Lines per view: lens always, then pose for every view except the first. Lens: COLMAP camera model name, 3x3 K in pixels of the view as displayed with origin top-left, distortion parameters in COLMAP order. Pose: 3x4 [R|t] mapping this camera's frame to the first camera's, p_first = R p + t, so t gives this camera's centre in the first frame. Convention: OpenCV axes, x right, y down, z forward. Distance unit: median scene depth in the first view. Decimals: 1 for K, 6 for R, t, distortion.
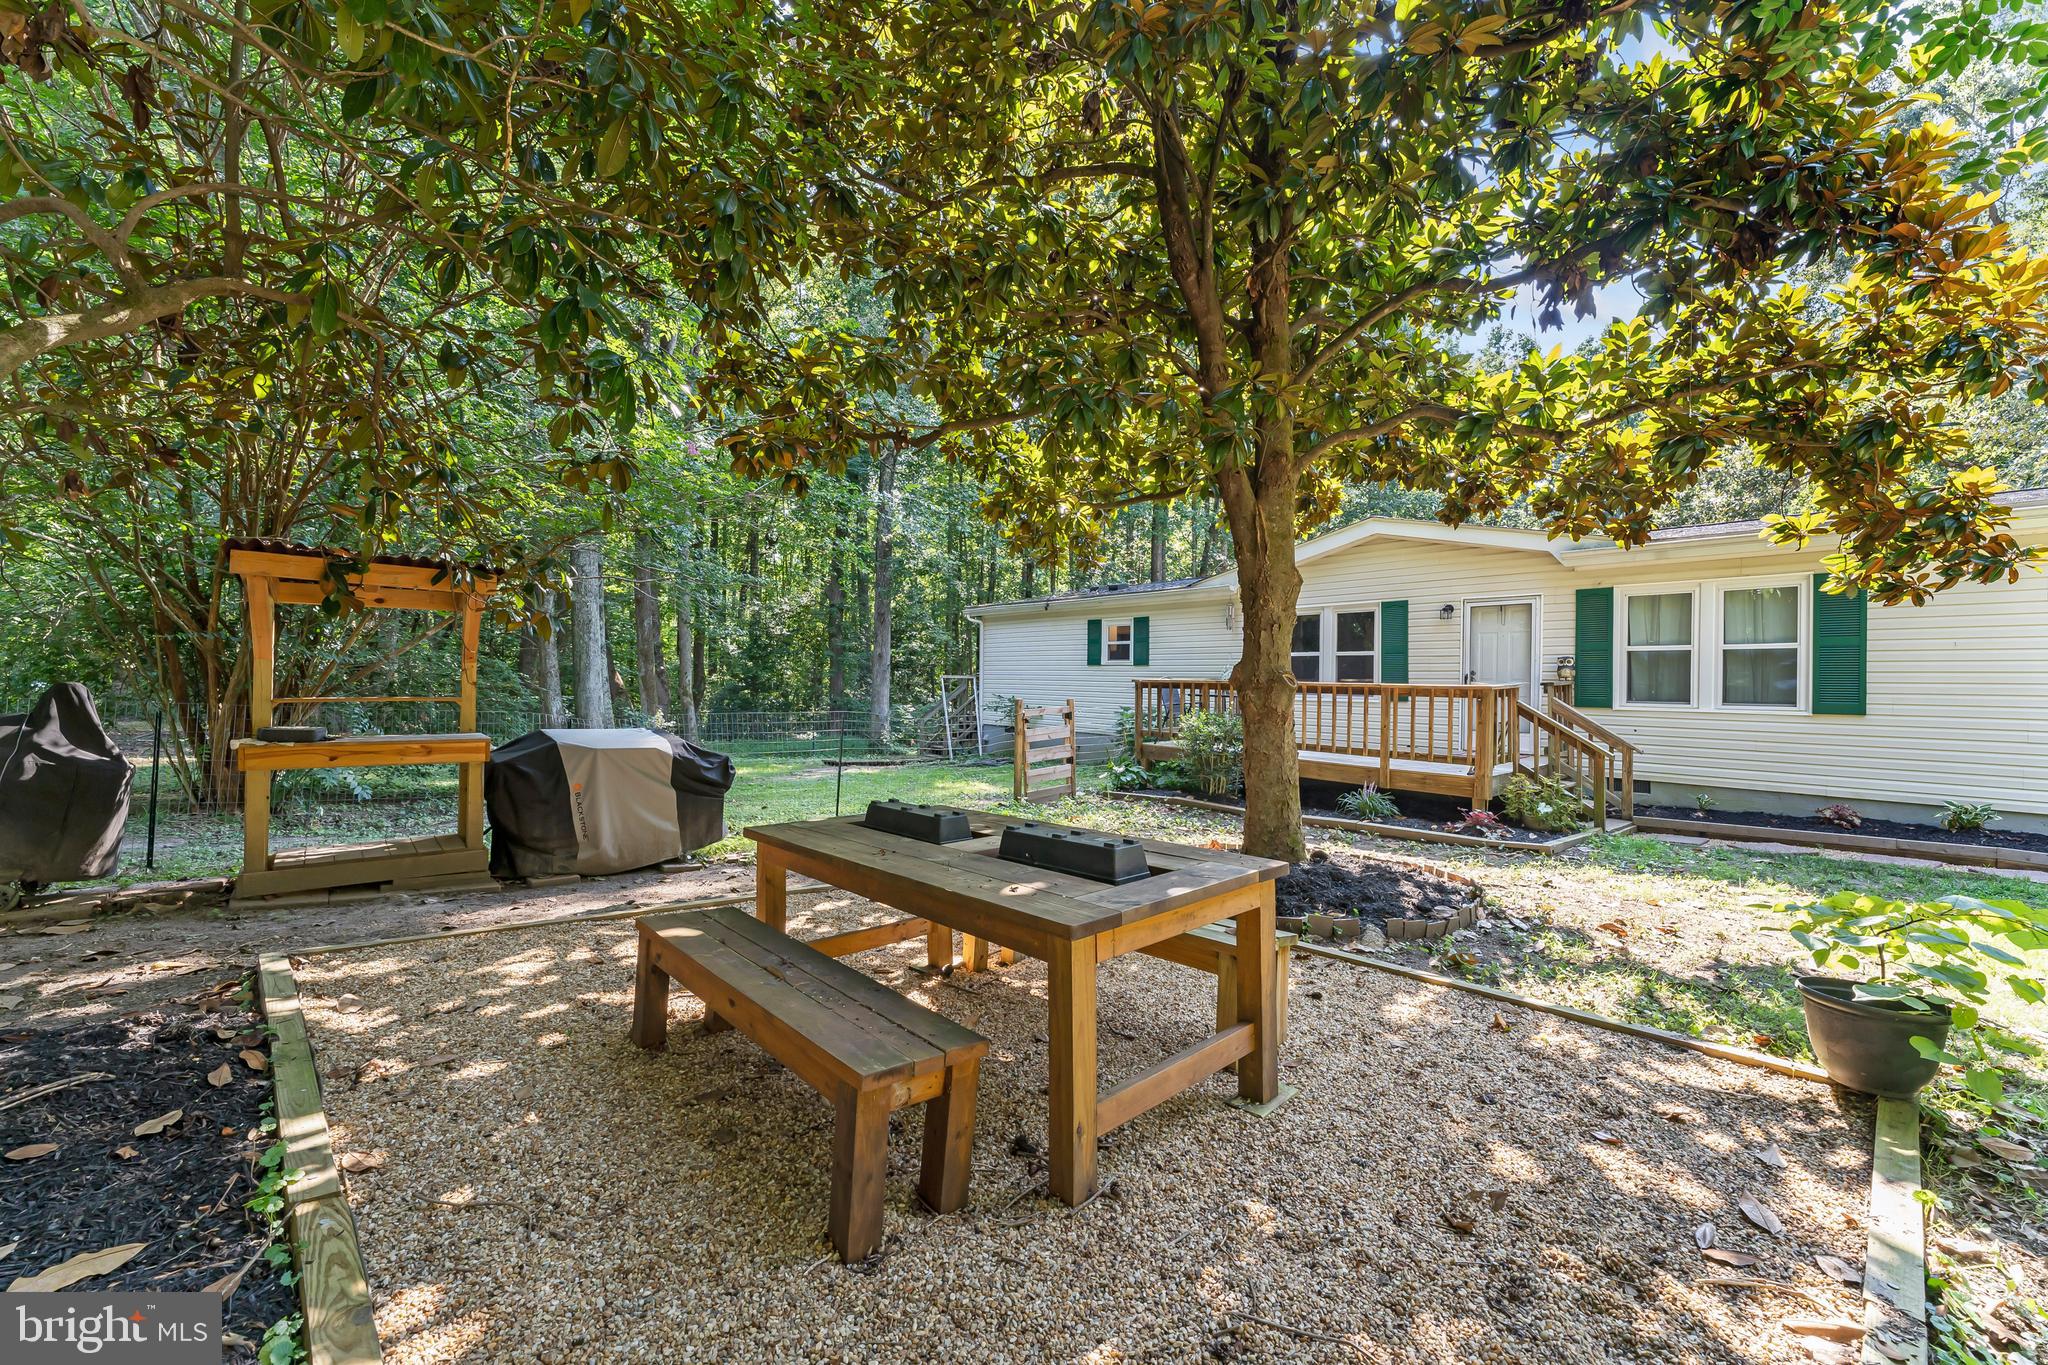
lens RADIAL K [[849.5, 0, 1024.1], [0, 849.5, 676.9], [0, 0, 1]] dist [0.004810, 0.000044]
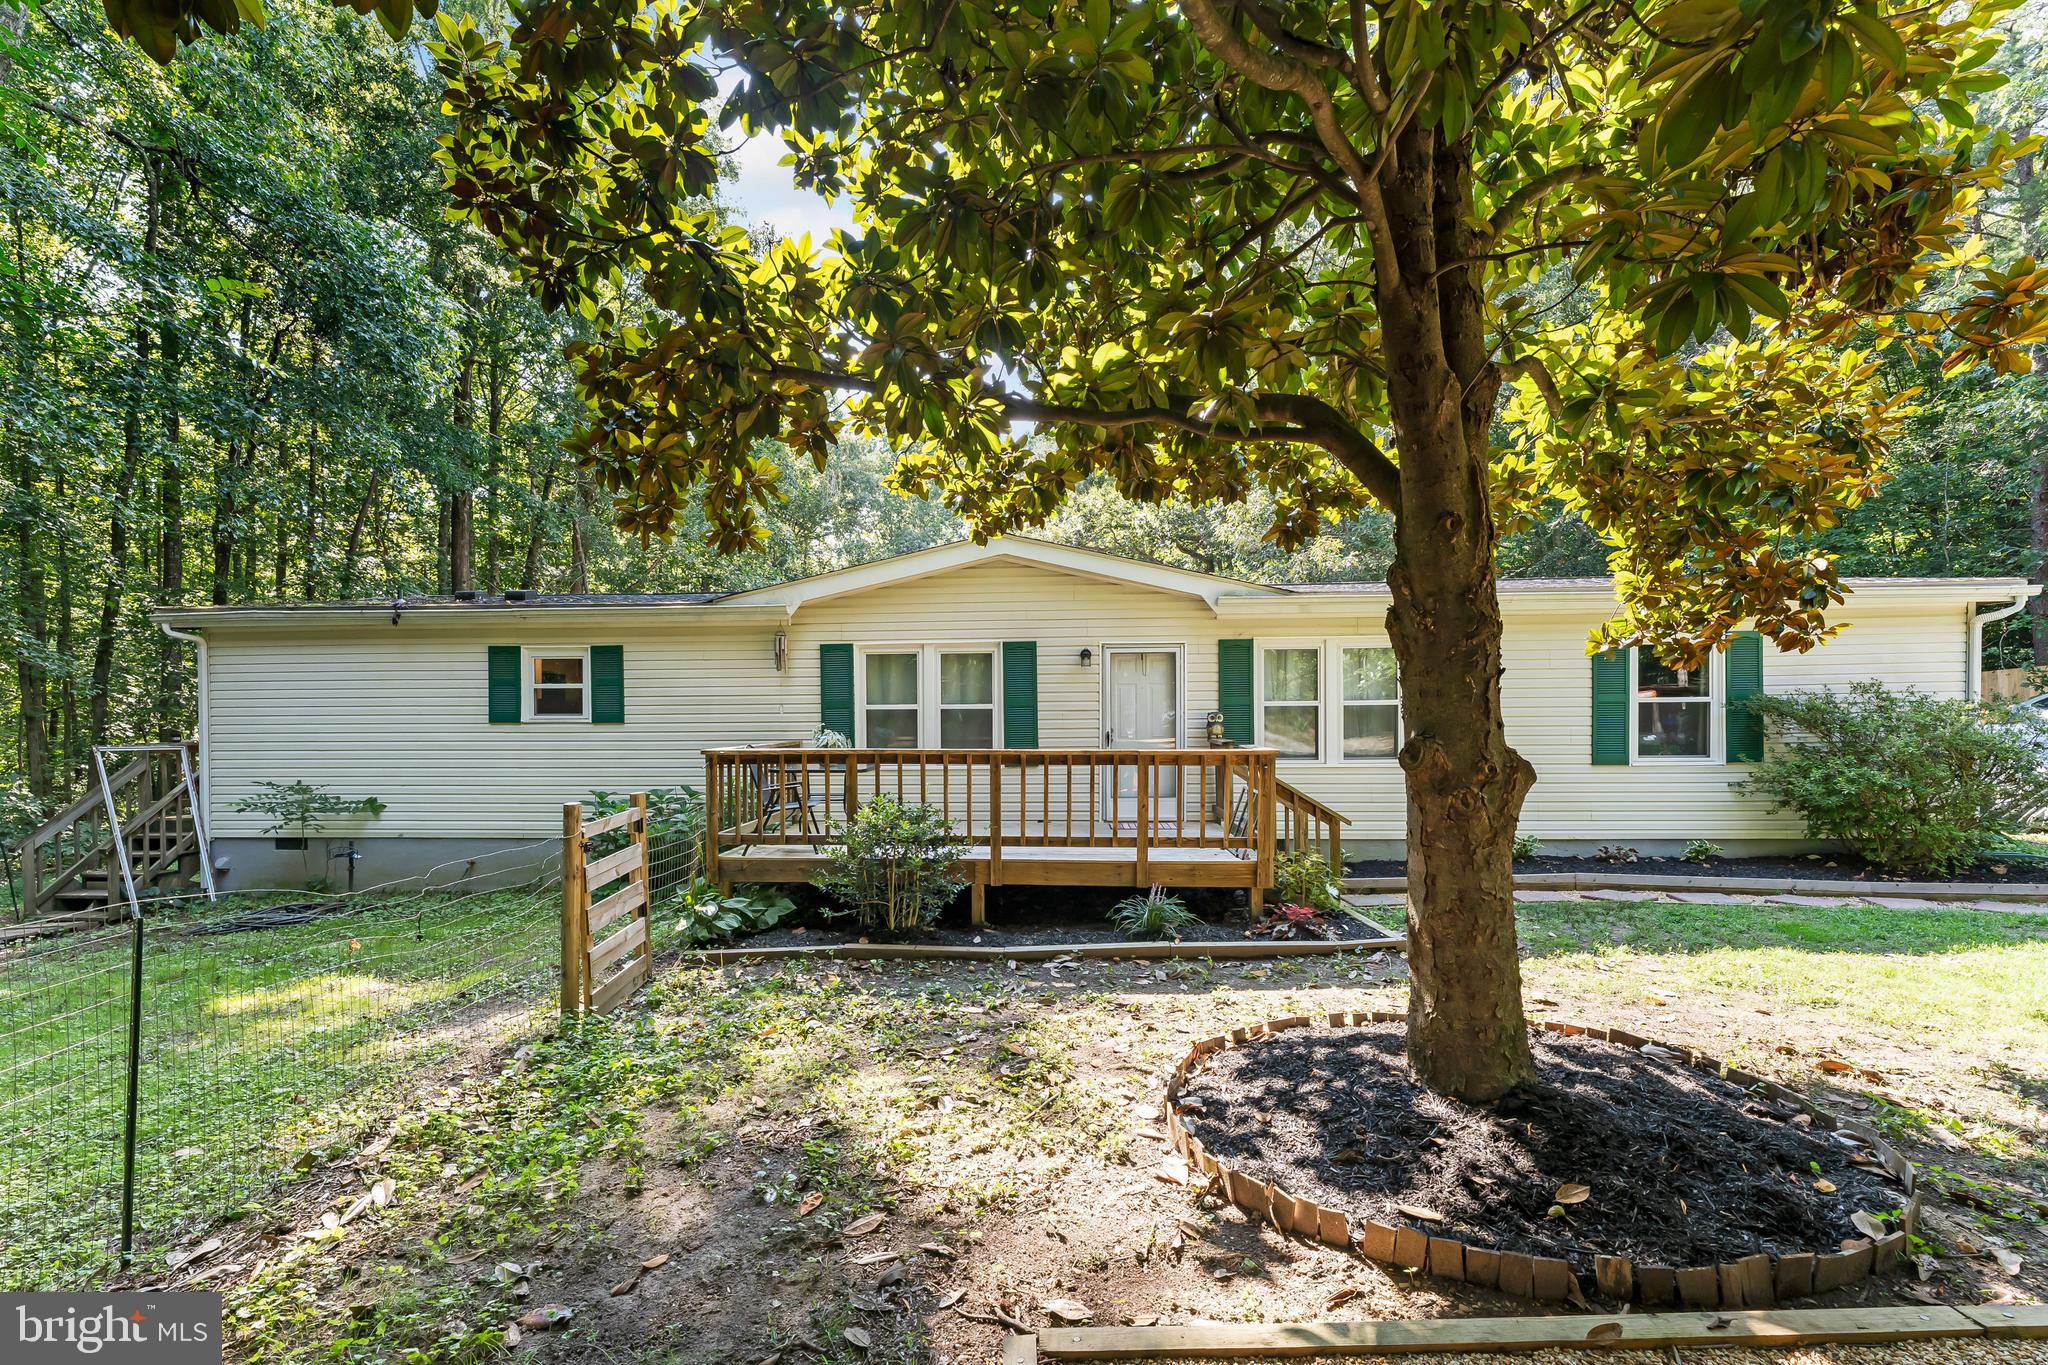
lens RADIAL K [[849.5, 0, 971.2], [0, 849.5, 742.0], [0, 0, 1]] dist [0.004810, 0.000044]
pose [[0.675802, -0.030559, 0.736450, -0.273406], [0.013266, 0.999483, 0.029300, -0.026766], [-0.736964, -0.010031, 0.675858, 0.712086]]
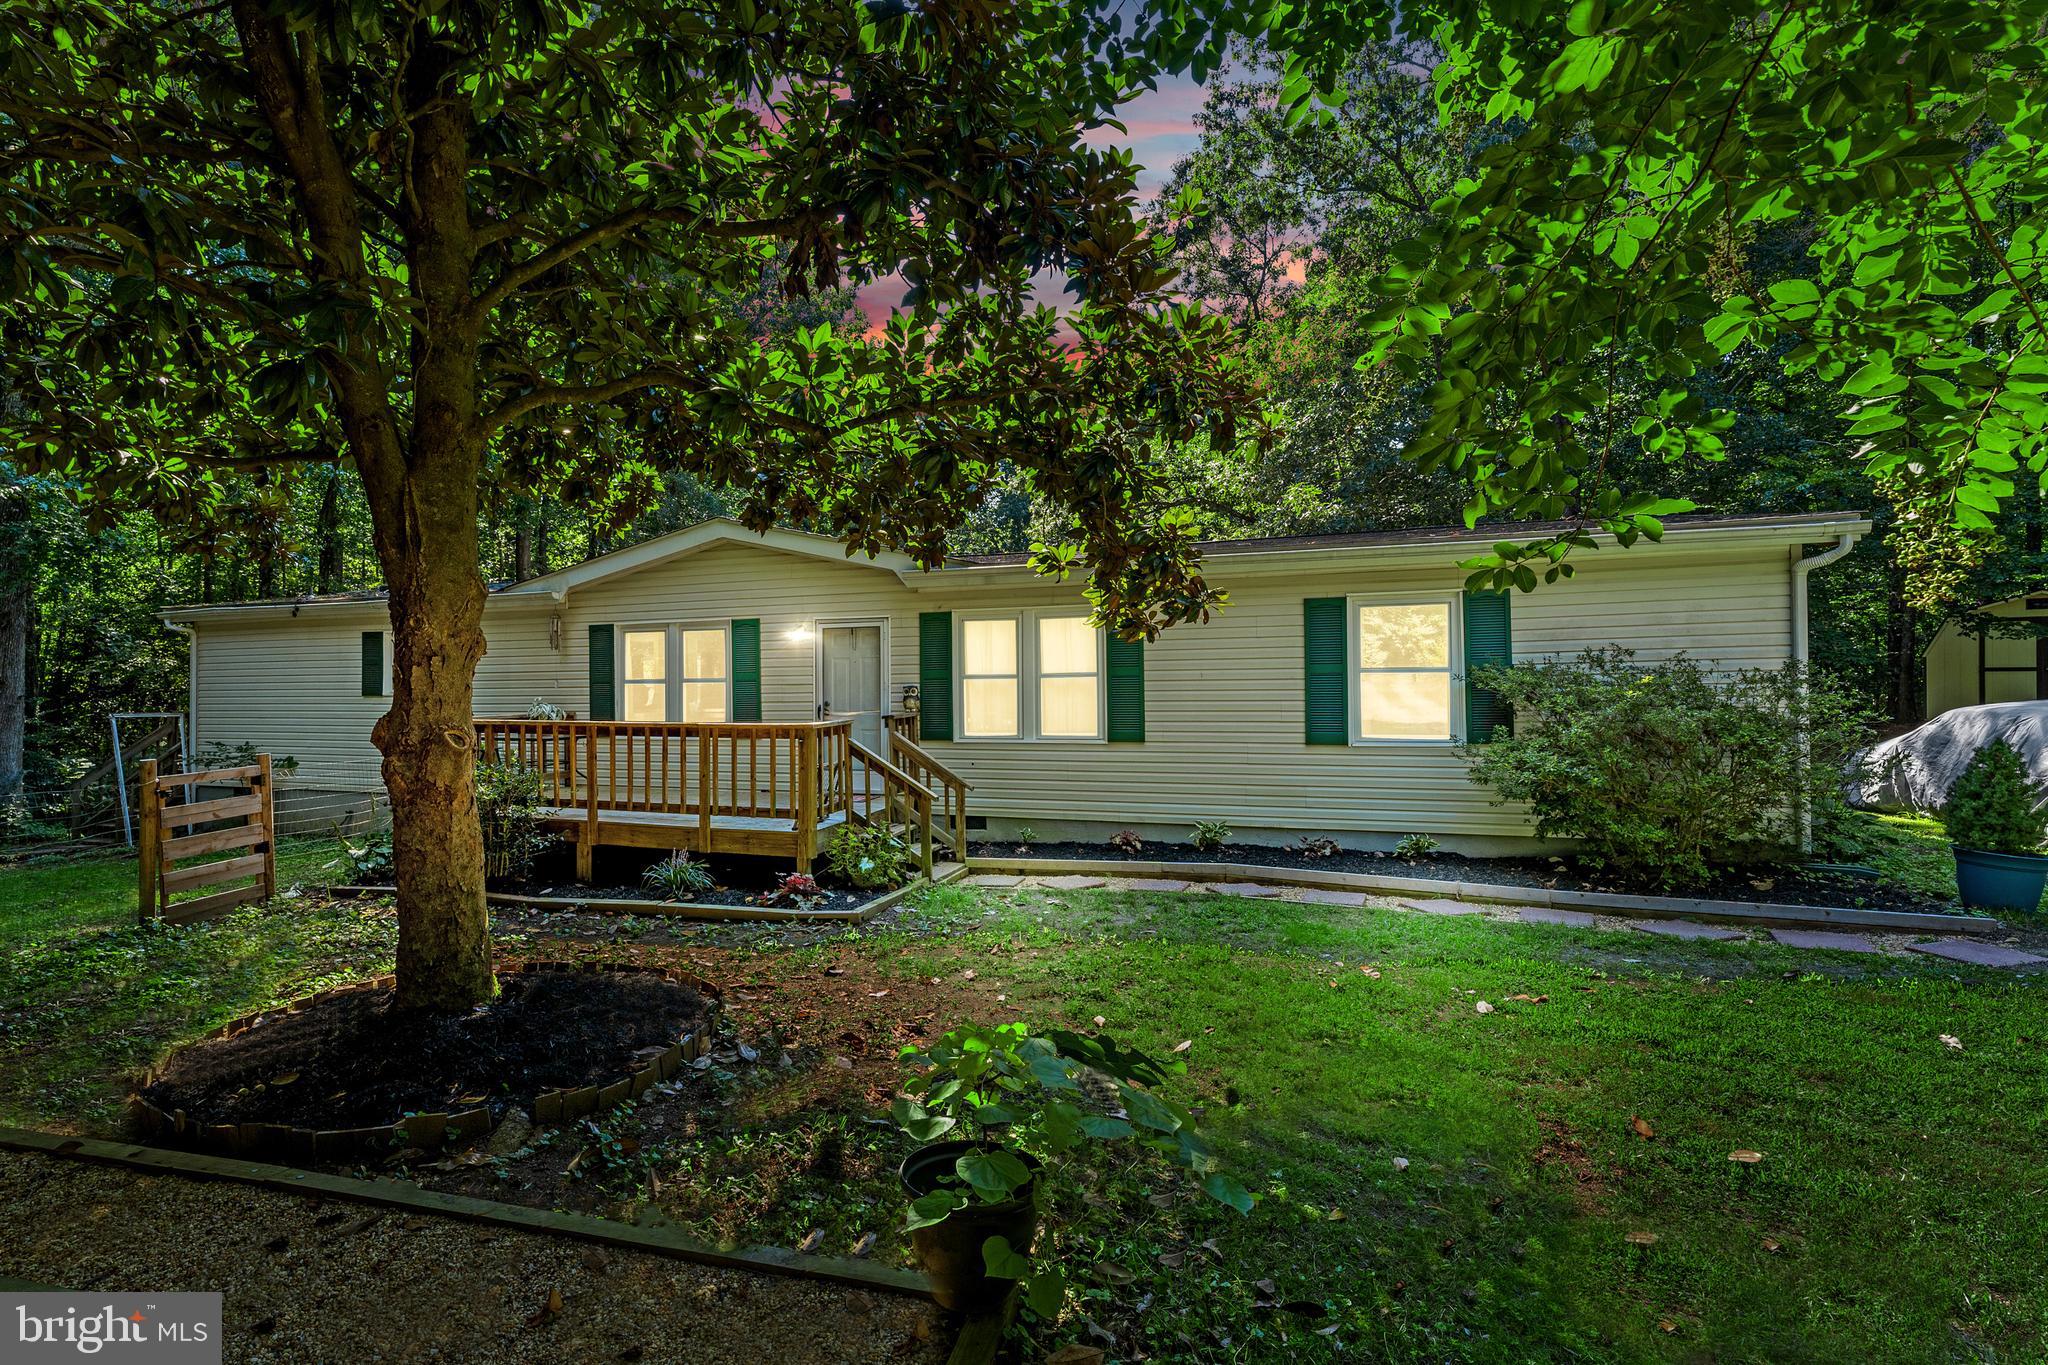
lens RADIAL K [[958.5, 0, 989.7], [0, 958.5, 666.6], [0, 0, 1]] dist [0.006081, 0.000667]
pose [[0.854227, -0.000618, 0.519899, 0.215737], [0.015653, 0.999577, -0.024531, -0.022011], [-0.519664, 0.029093, 0.853875, 0.094613]]
